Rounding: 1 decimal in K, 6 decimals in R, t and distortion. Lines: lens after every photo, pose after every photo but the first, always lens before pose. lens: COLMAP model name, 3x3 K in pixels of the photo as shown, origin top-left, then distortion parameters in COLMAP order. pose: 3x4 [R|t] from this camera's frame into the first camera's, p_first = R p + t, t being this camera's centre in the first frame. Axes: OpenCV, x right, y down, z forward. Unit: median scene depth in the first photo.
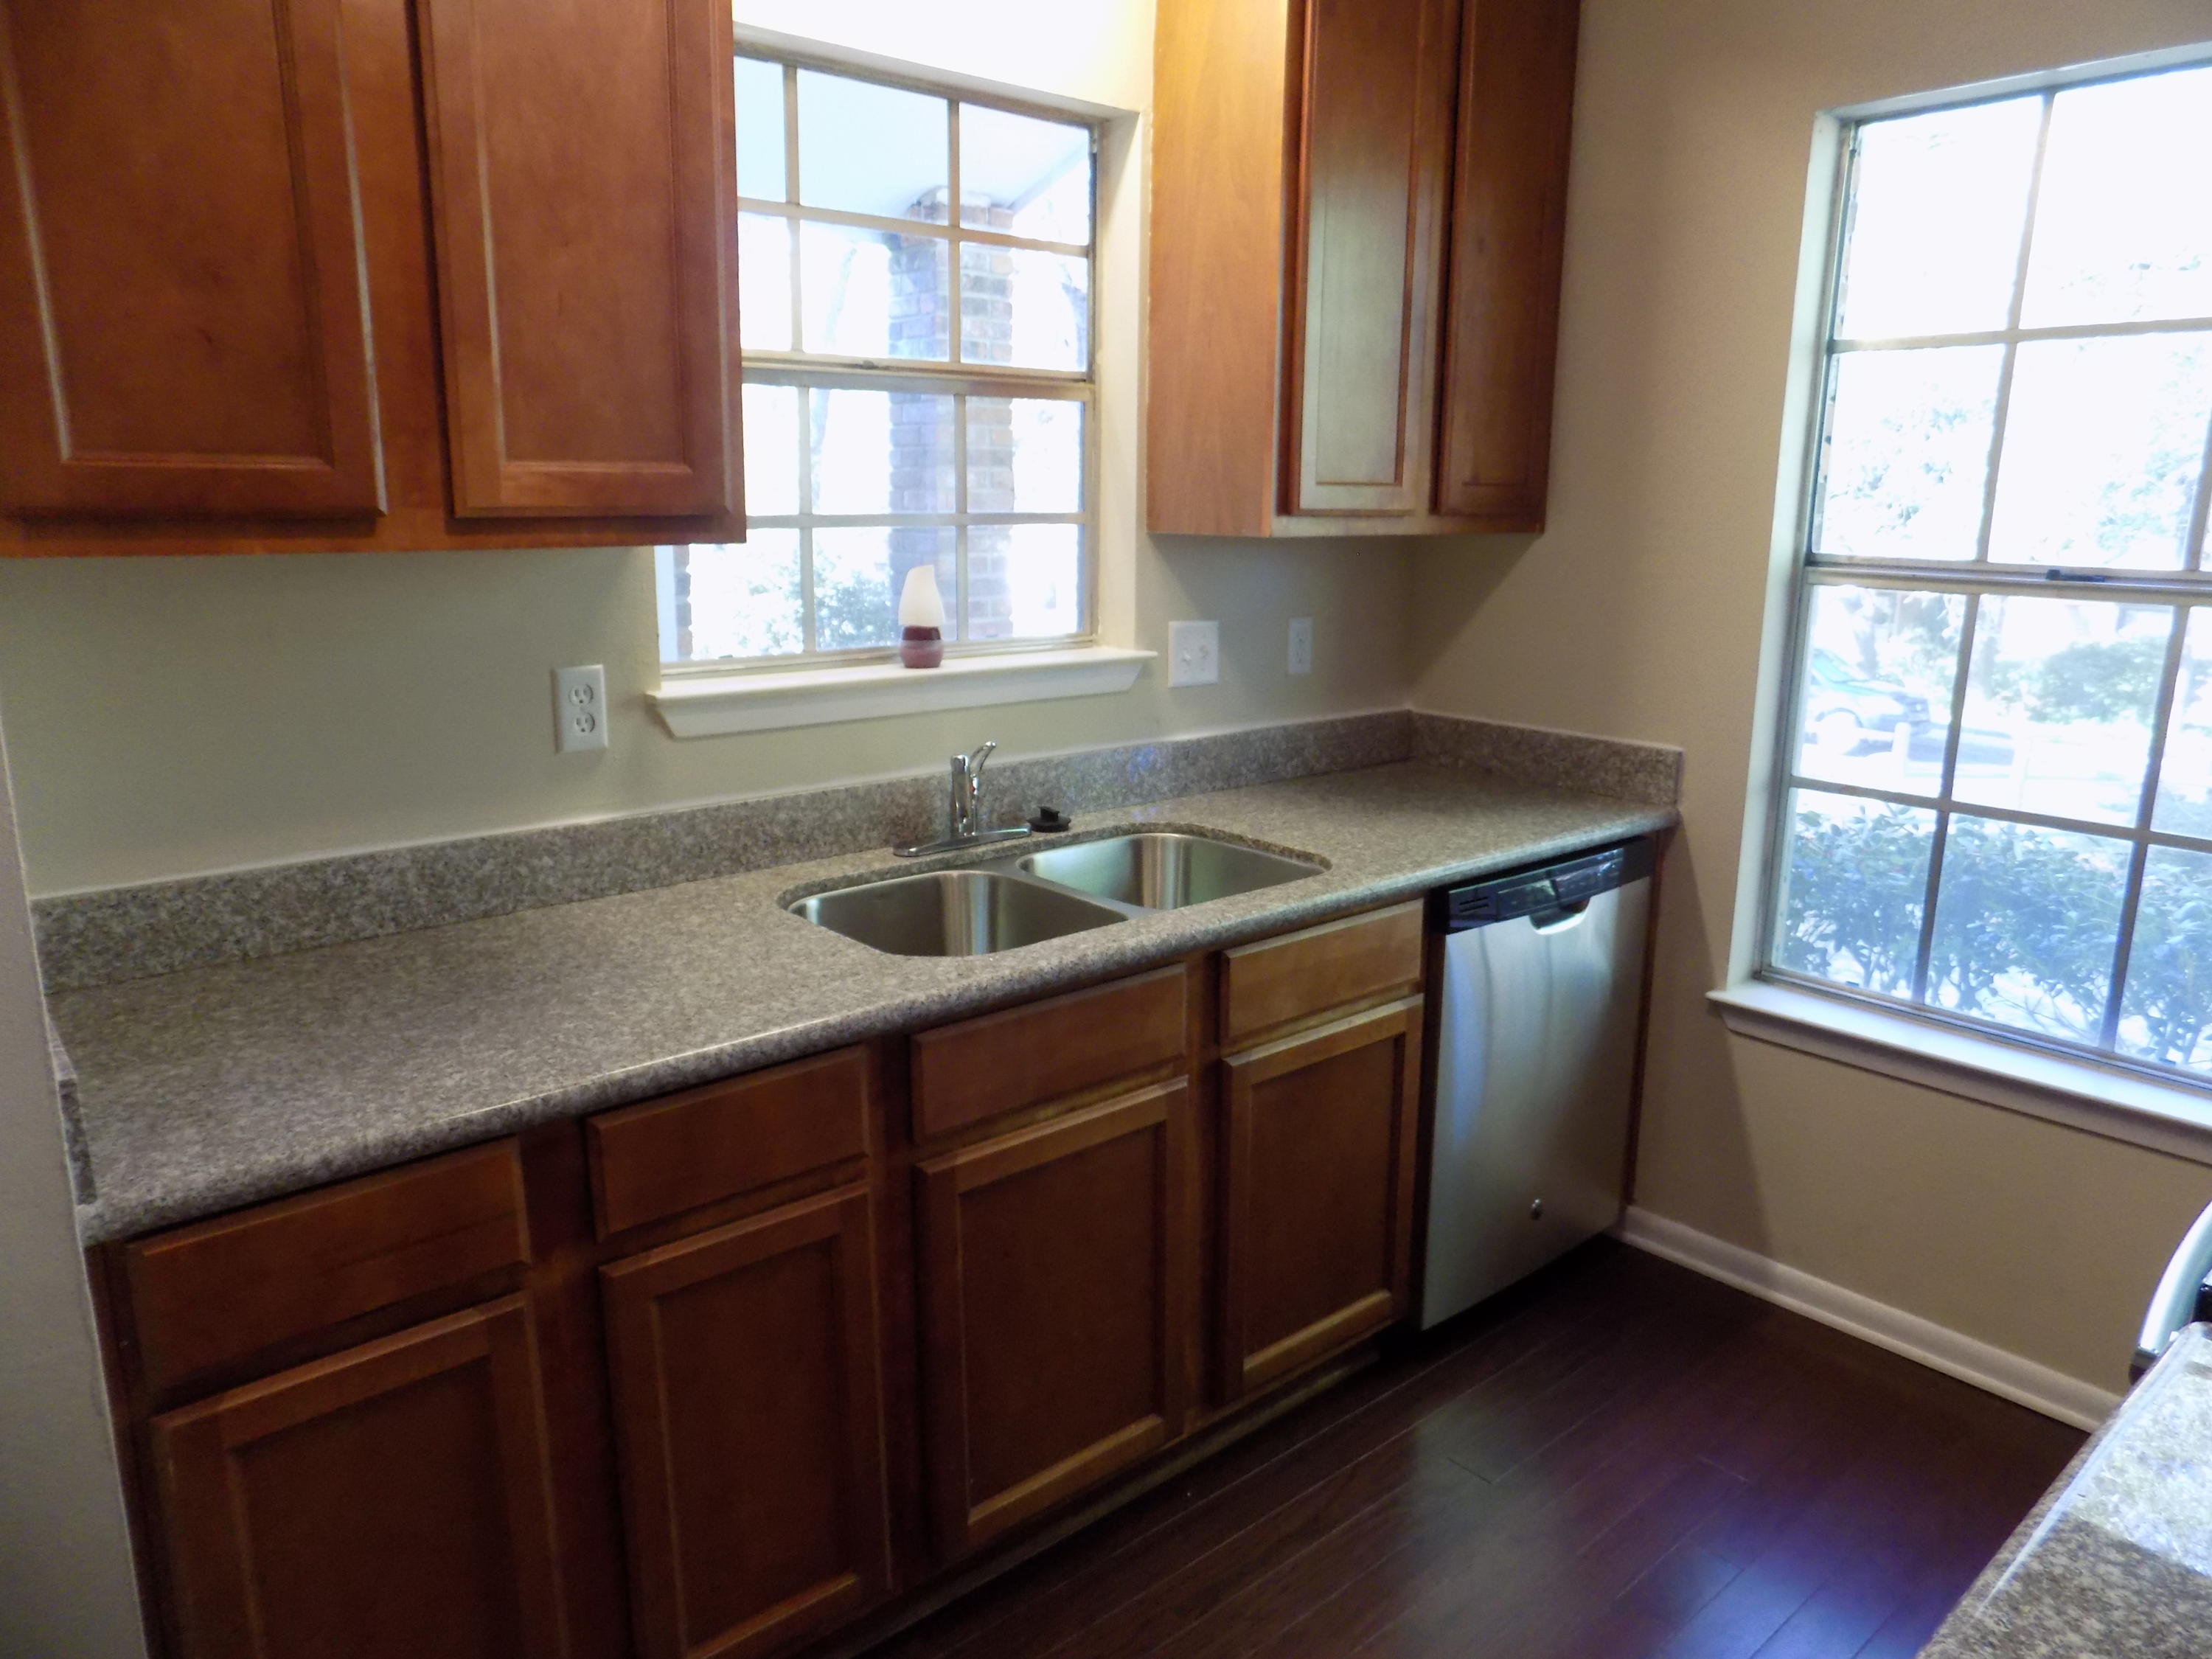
lens RADIAL K [[1488.3, 0, 1122.5], [0, 1488.3, 826.8], [0, 0, 1]] dist [-0.074065, 0.075982]
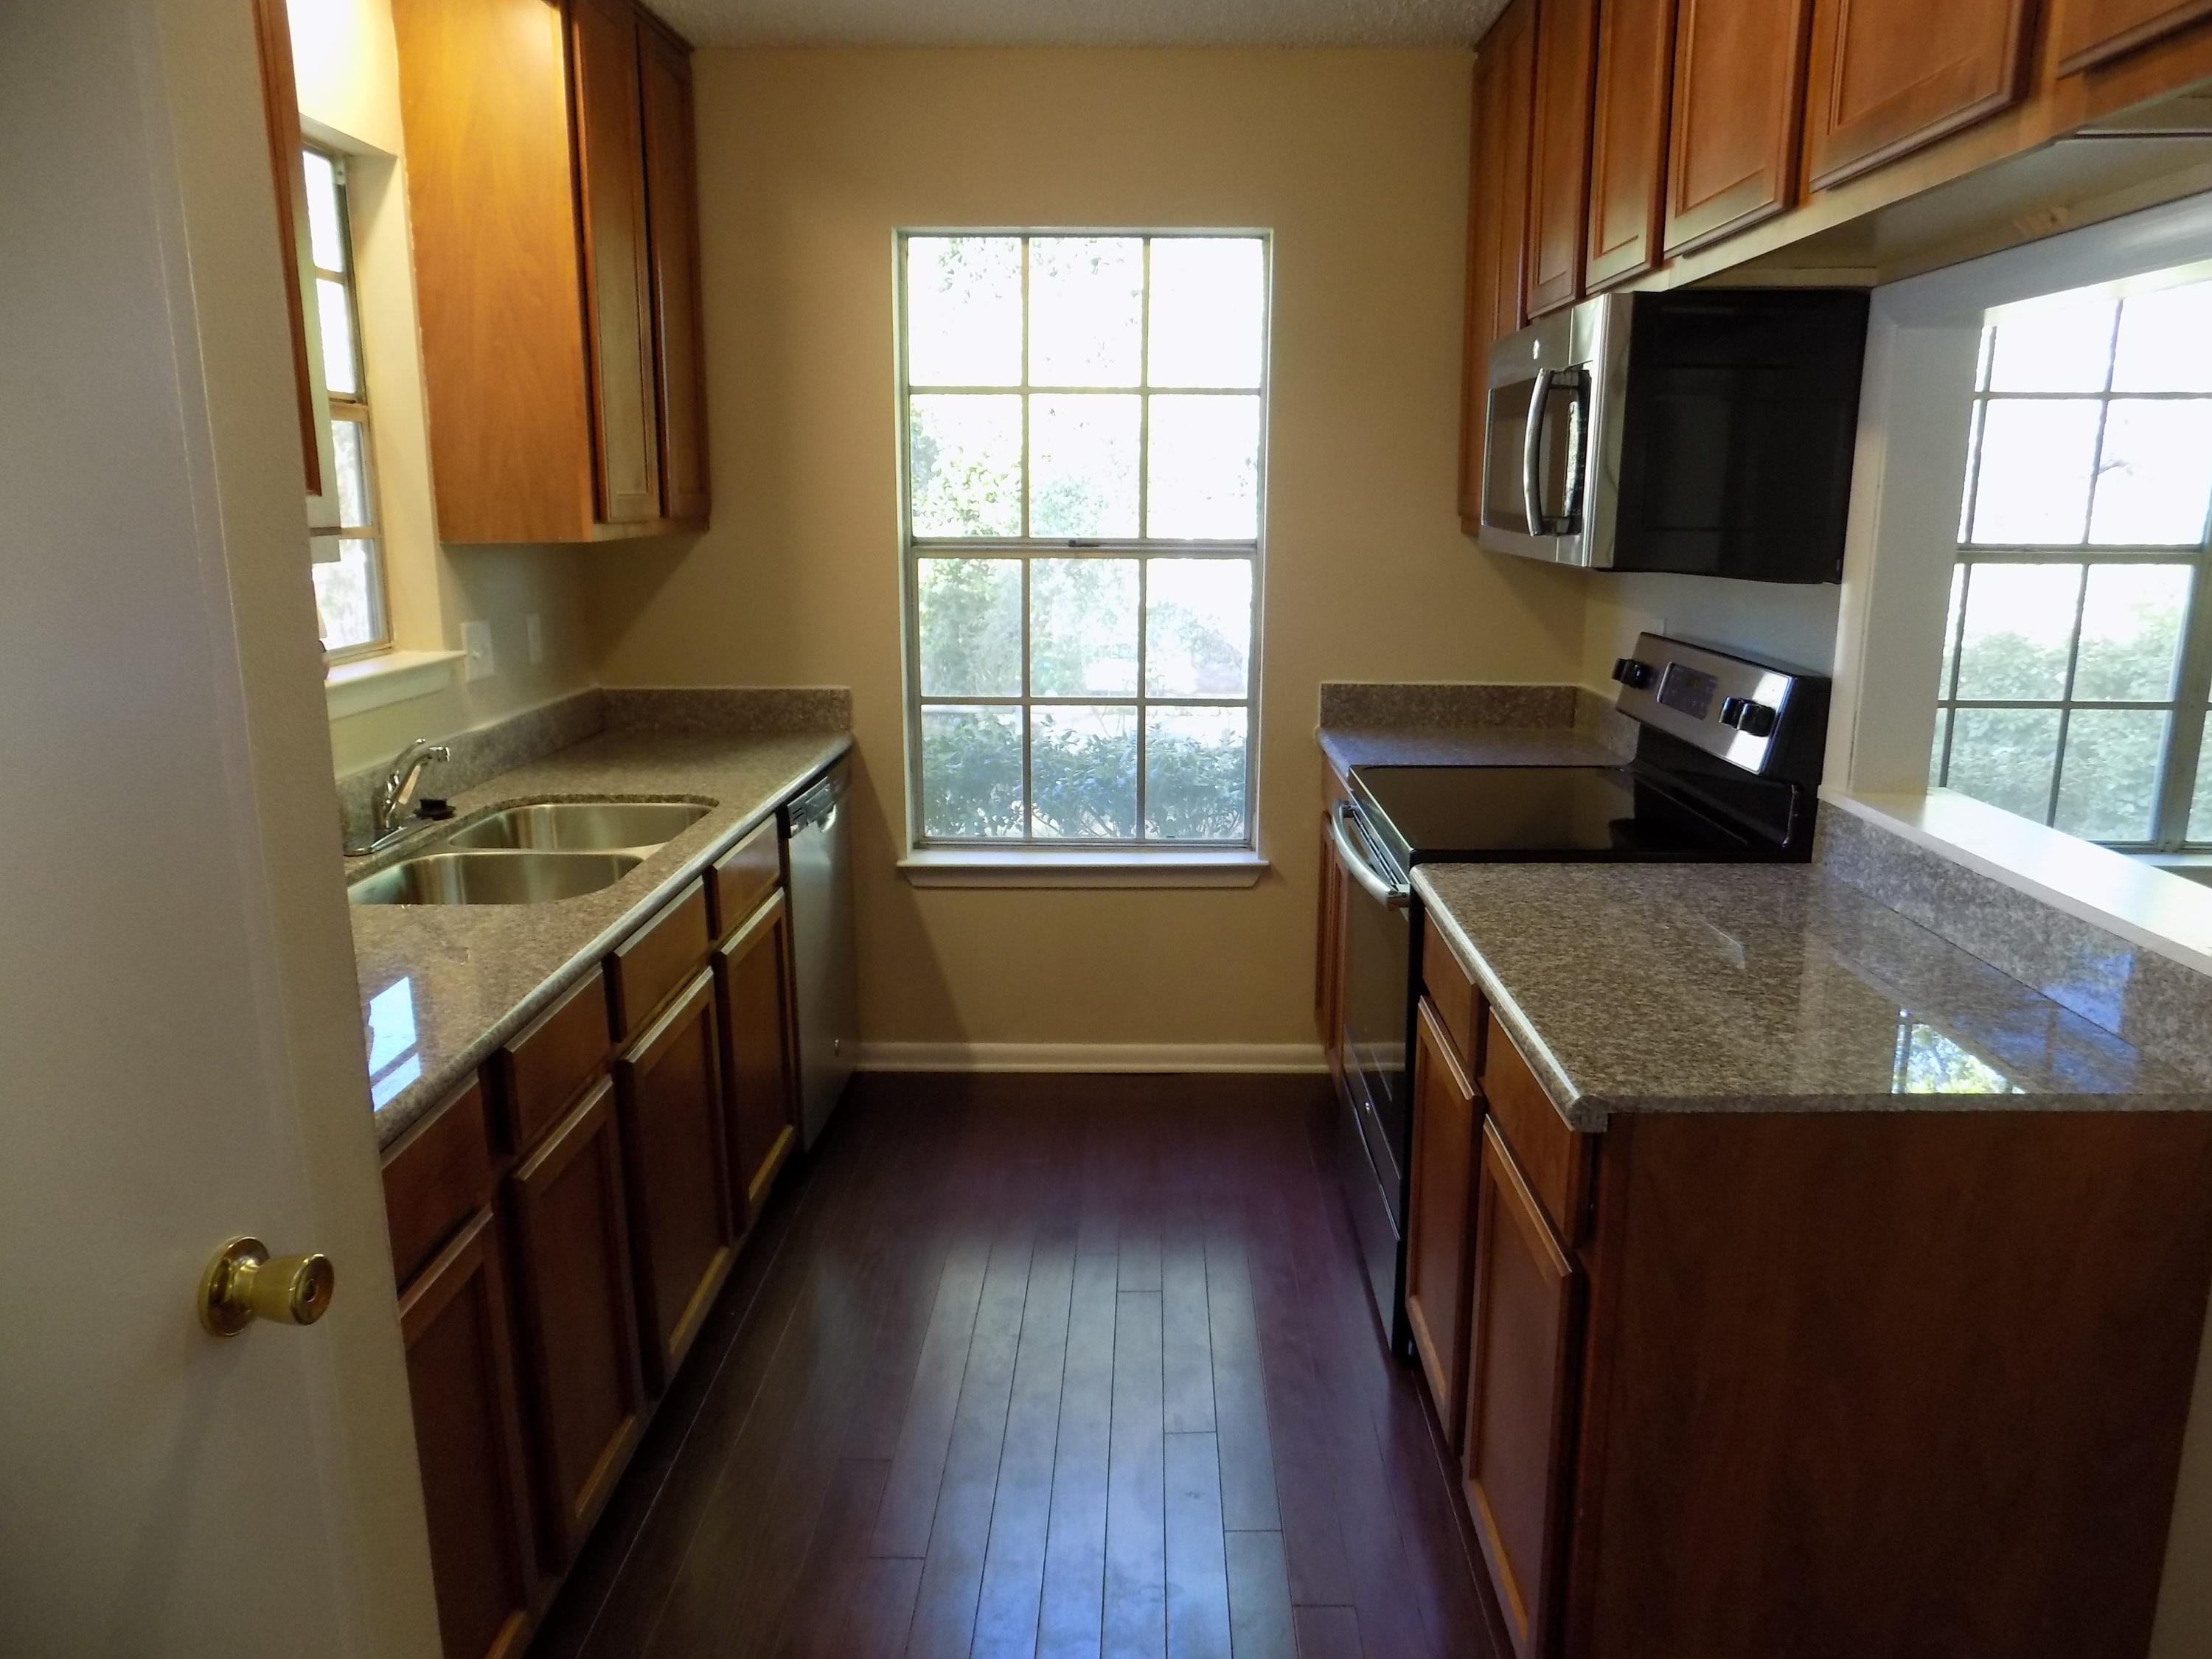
lens RADIAL K [[1488.3, 0, 1120.3], [0, 1488.3, 838.9], [0, 0, 1]] dist [-0.074065, 0.075982]
pose [[0.670375, -0.178653, 0.720195, -0.448408], [0.171349, 0.981622, 0.084007, 0.011056], [-0.721968, 0.067088, 0.688667, -0.091522]]
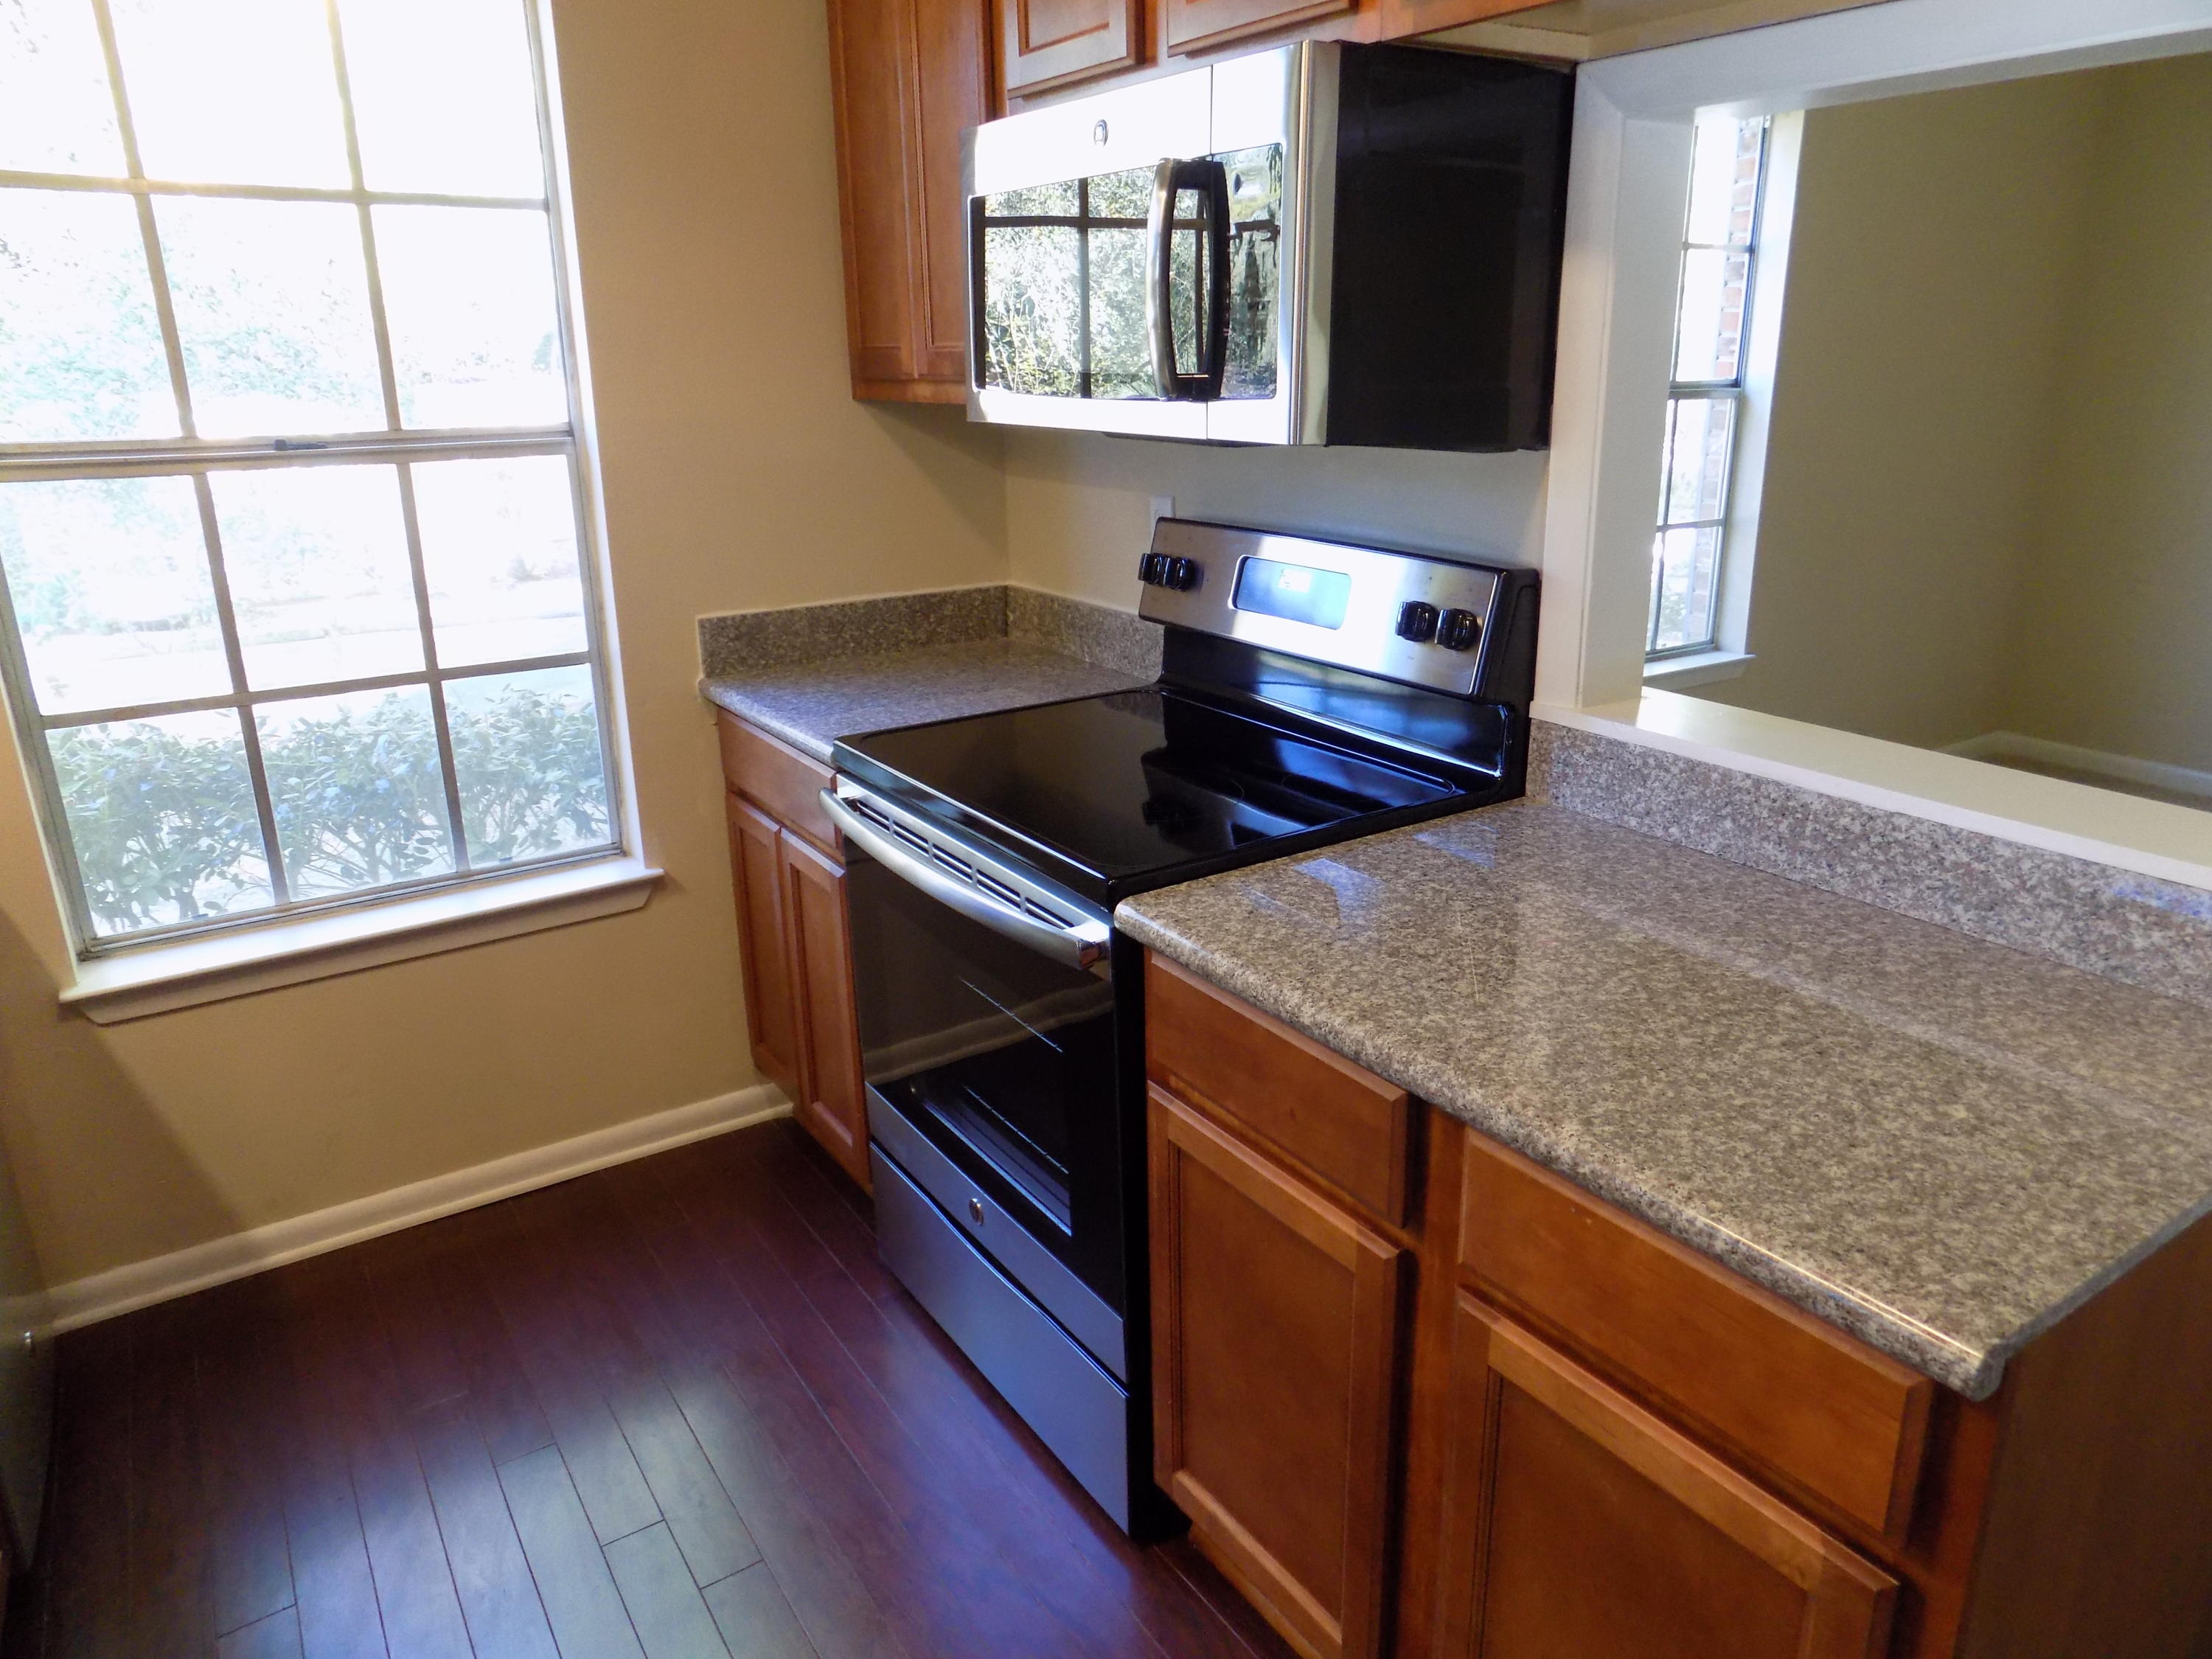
lens RADIAL K [[1488.3, 0, 1108.7], [0, 1488.3, 834.8], [0, 0, 1]] dist [-0.074065, 0.075982]
pose [[0.131637, -0.325365, 0.936381, -0.258423], [0.236021, 0.927723, 0.289177, -0.069048], [-0.962791, 0.182939, 0.198915, 0.264279]]
